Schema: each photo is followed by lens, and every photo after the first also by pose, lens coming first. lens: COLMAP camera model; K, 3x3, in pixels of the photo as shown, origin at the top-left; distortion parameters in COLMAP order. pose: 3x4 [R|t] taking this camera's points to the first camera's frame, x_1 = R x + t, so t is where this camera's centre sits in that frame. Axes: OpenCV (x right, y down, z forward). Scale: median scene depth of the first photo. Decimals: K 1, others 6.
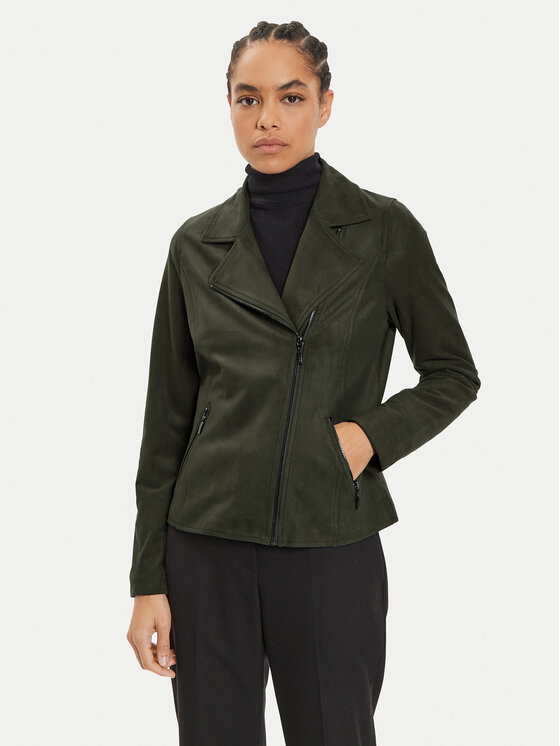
lens RADIAL K [[780.0, 0, 280.0], [0, 780.0, 373.0], [0, 0, 1]] dist [0.000394, 0.000735]
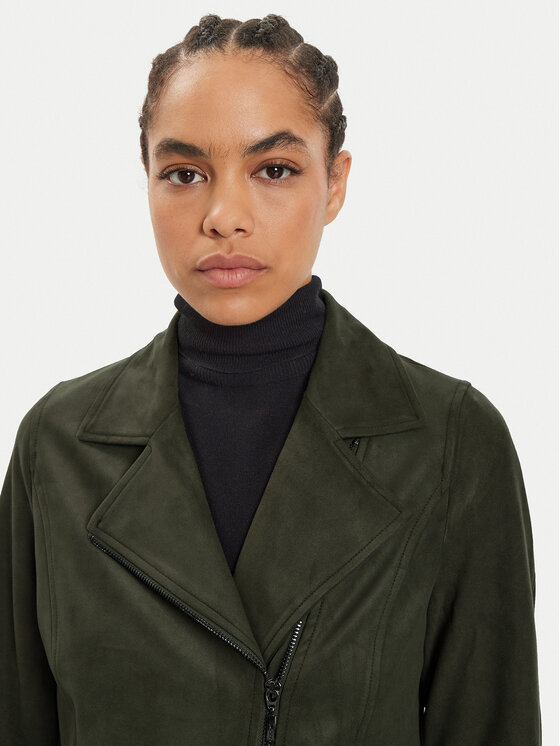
lens RADIAL K [[800.4, 0, 280.0], [0, 800.4, 373.0], [0, 0, 1]] dist [0.052359, -0.011635]
pose [[0.995053, 0.050294, 0.085673, -0.019381], [-0.049082, 0.998663, -0.016198, -0.213893], [-0.086373, 0.011913, 0.996192, 0.491776]]
